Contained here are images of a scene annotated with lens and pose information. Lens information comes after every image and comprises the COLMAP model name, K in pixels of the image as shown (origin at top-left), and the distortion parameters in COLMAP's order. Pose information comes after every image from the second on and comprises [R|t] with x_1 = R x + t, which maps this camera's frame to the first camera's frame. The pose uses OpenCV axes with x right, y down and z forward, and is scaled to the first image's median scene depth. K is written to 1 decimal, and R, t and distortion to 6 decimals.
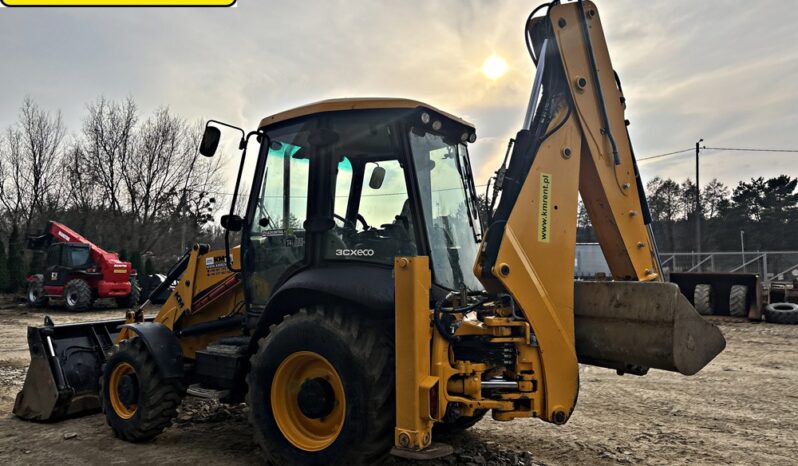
lens RADIAL K [[597.4, 0, 394.5], [0, 597.4, 225.1], [0, 0, 1]] dist [0.027539, -0.011753]
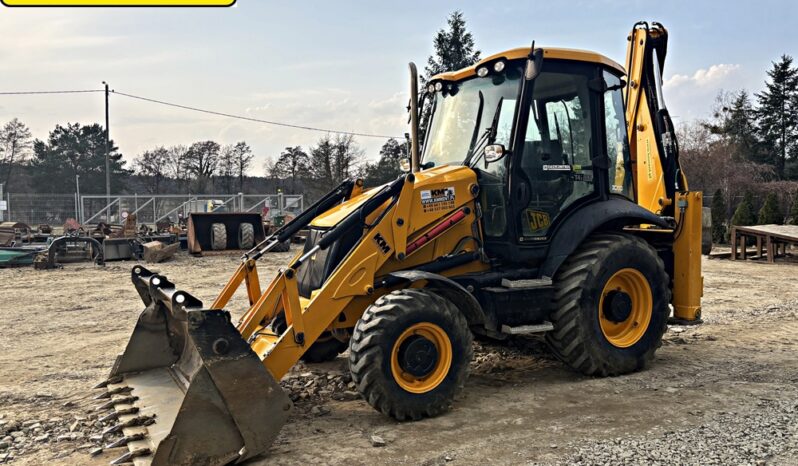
lens RADIAL K [[598.3, 0, 393.5], [0, 598.3, 230.8], [0, 0, 1]] dist [0.022028, -0.004394]
pose [[0.469186, -0.040098, 0.882189, -1.424598], [-0.050318, 0.996132, 0.072038, 0.068577], [-0.881665, -0.078189, 0.465353, 0.840471]]
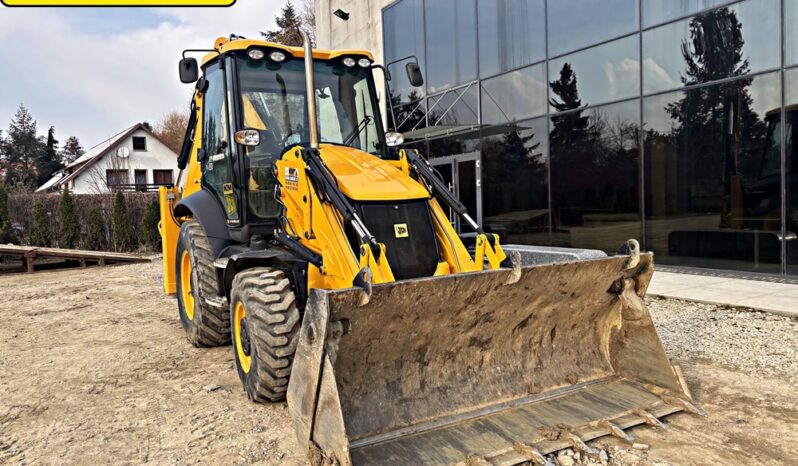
lens RADIAL K [[599.1, 0, 390.0], [0, 599.1, 232.2], [0, 0, 1]] dist [0.033957, -0.035674]
pose [[-0.874080, 0.017700, 0.485460, -0.963919], [0.014369, 0.999841, -0.010582, 0.214221], [-0.485570, -0.002274, -0.874195, 2.383923]]
